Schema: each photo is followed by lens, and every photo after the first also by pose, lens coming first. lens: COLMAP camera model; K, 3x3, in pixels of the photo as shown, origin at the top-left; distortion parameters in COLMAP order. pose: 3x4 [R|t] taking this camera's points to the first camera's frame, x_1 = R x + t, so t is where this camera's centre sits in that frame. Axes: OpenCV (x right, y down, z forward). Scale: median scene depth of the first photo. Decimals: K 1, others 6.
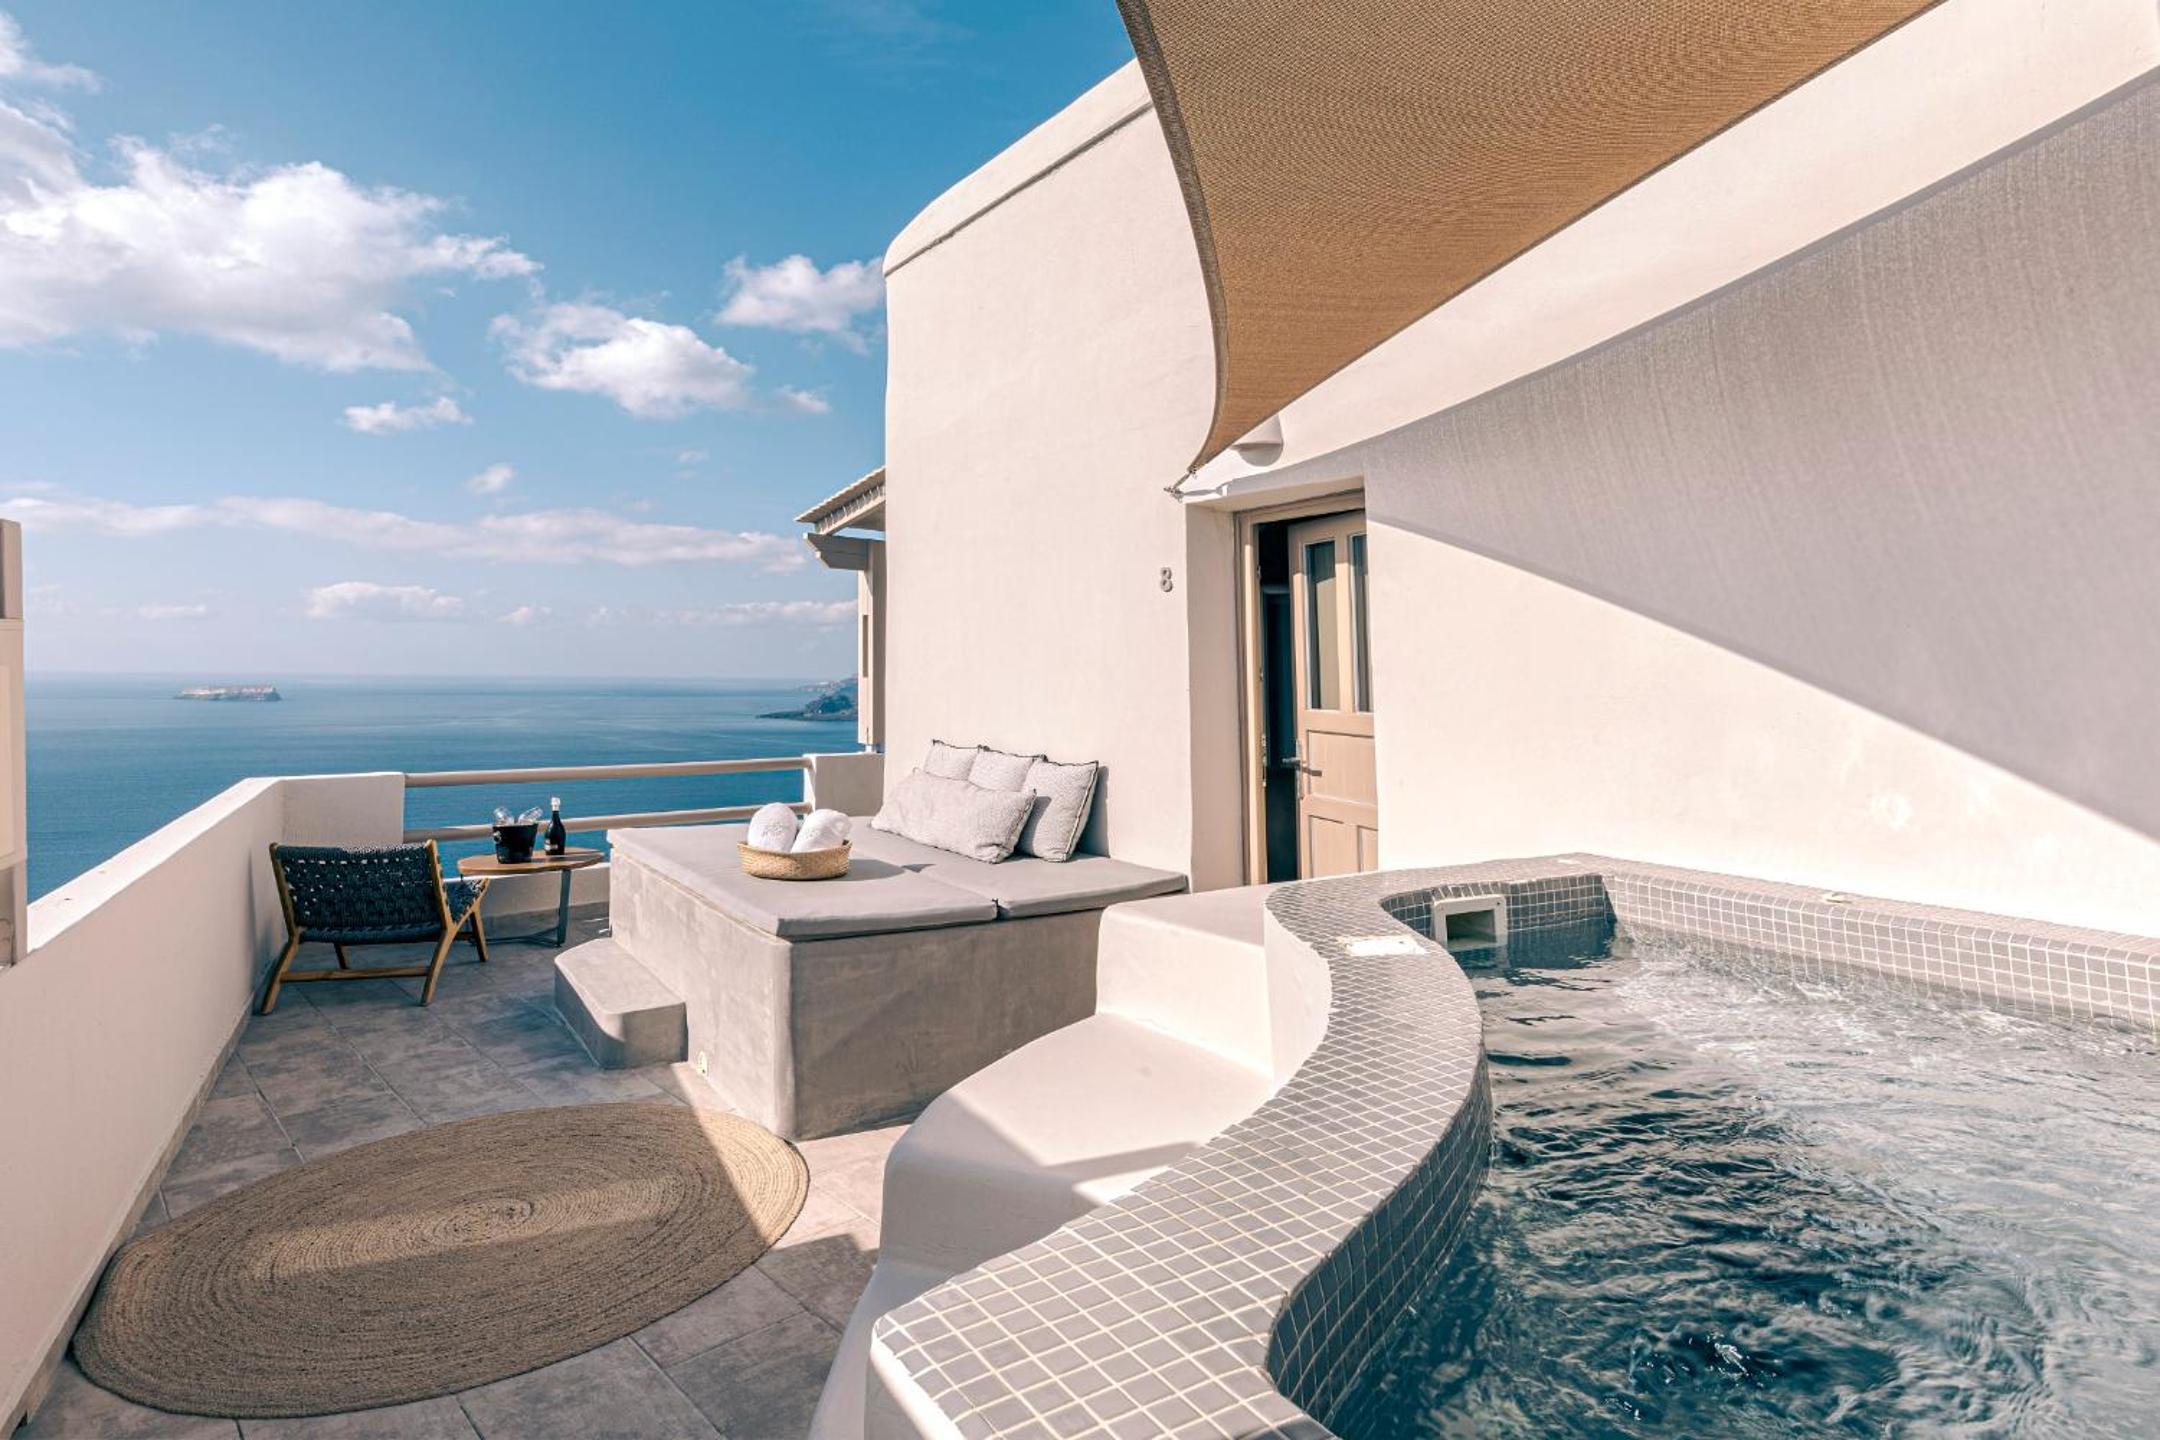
lens RADIAL K [[1092.0, 0, 1080.0], [0, 1092.0, 720.0], [0, 0, 1]] dist [-0.000511, -0.021454]
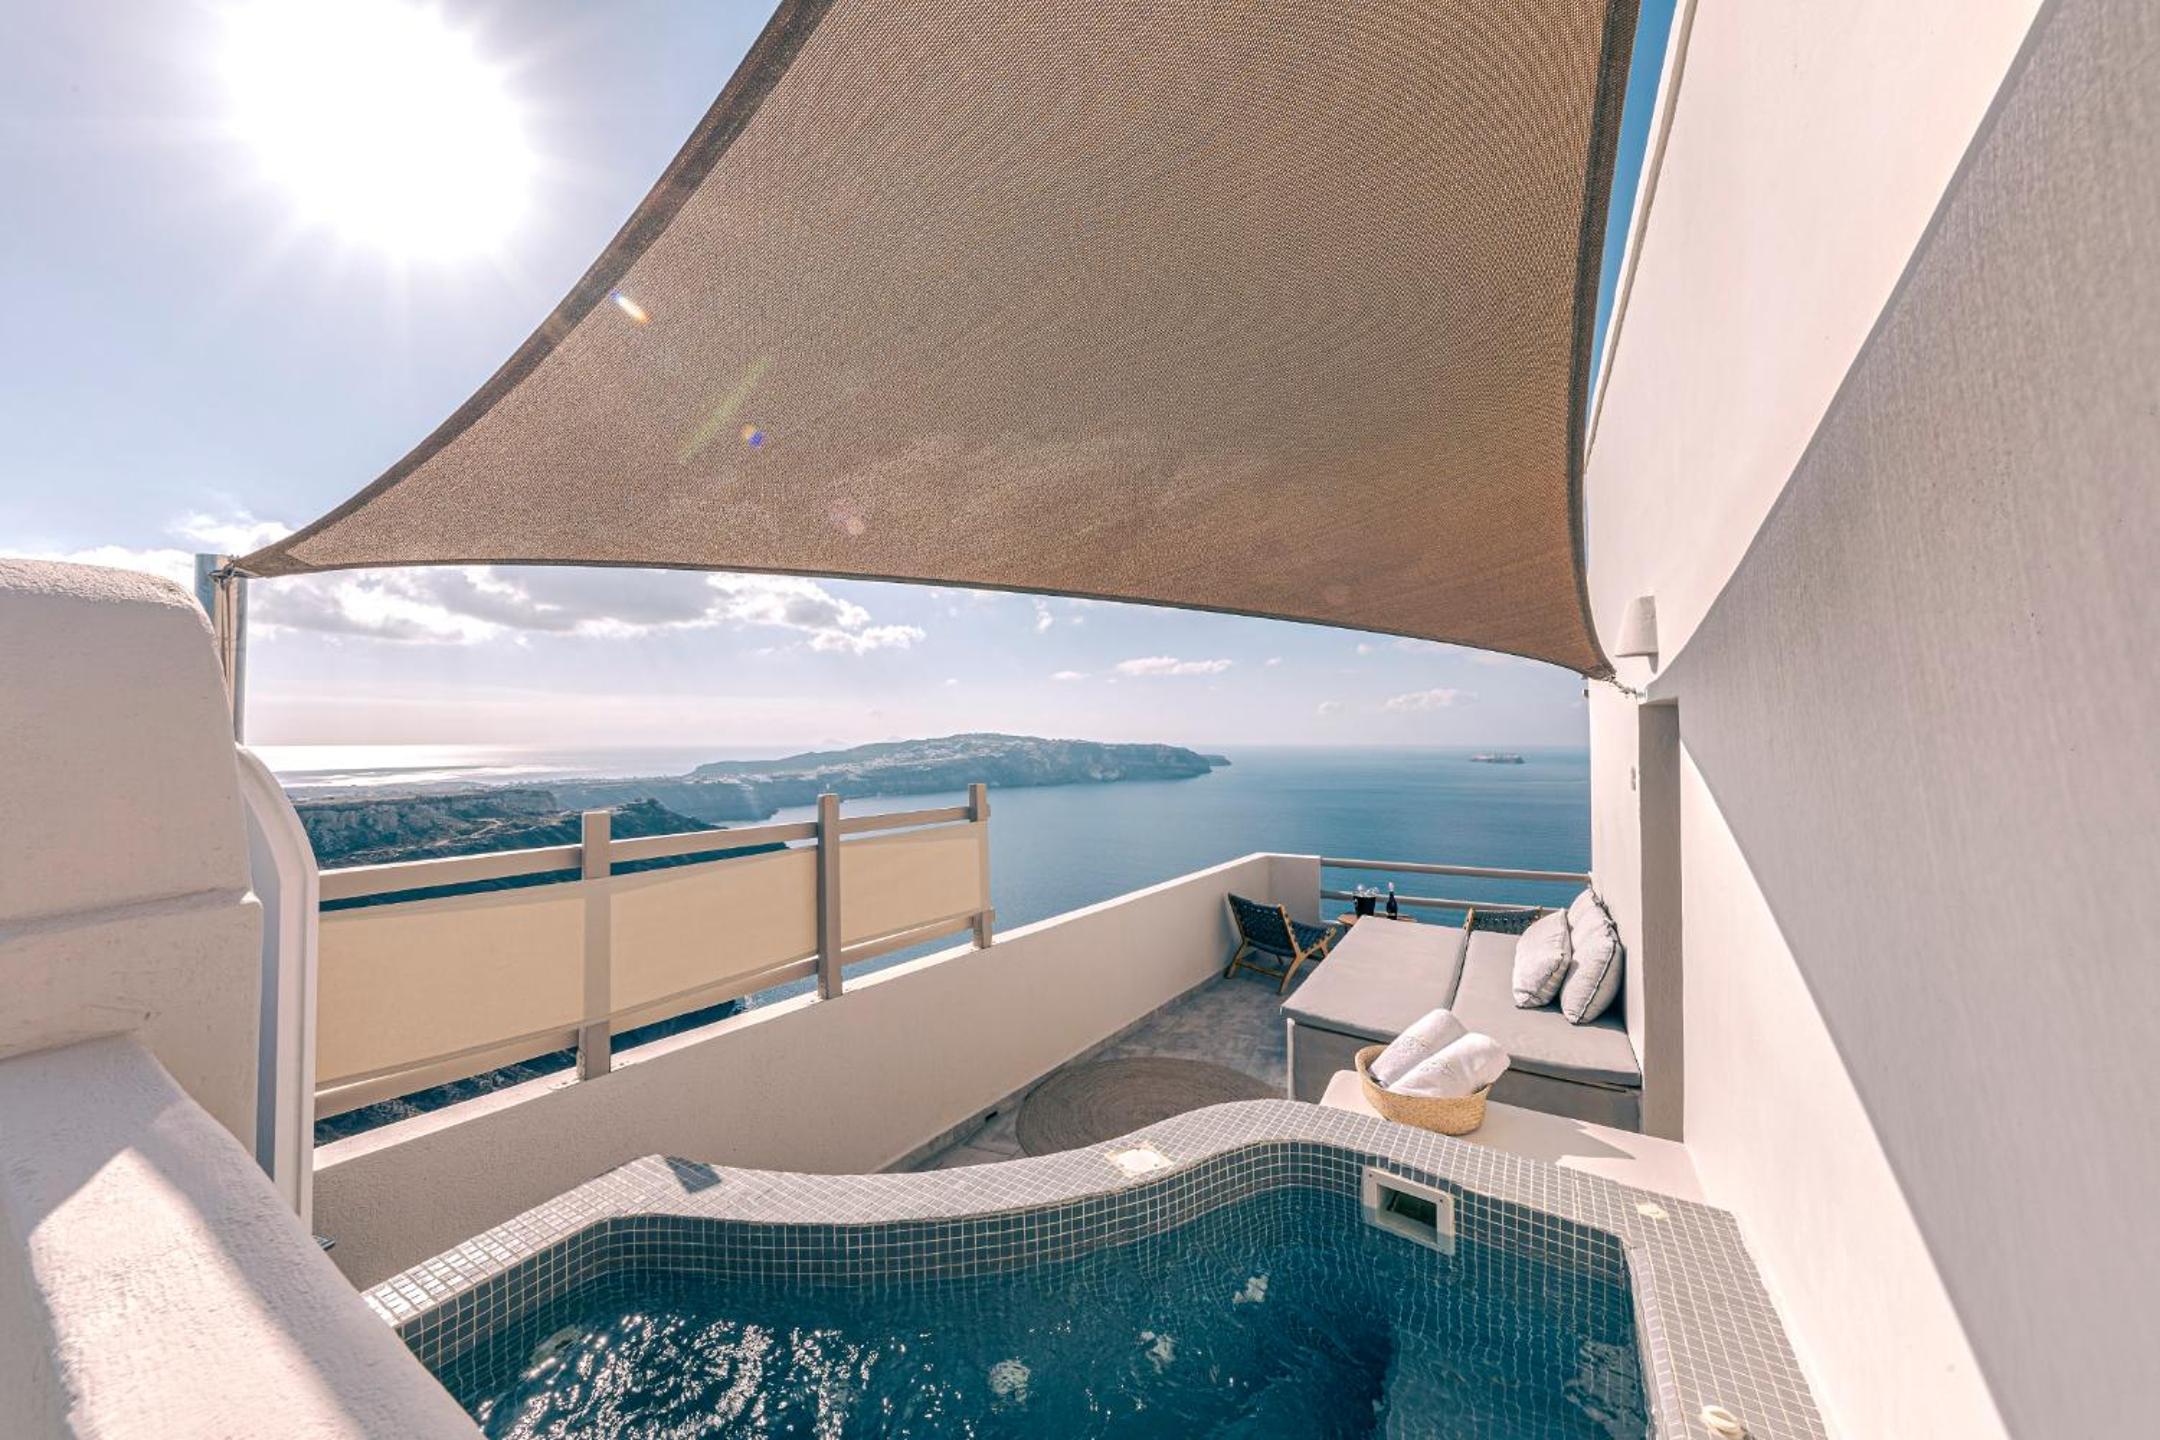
lens RADIAL K [[787.5, 0, 1084.9], [0, 787.5, 728.9], [0, 0, 1]] dist [0.029296, -0.012205]
pose [[0.330197, -0.042882, -0.942937, 0.582408], [0.017164, 0.999075, -0.039425, -0.142663], [0.943756, -0.003166, 0.330628, 0.268979]]
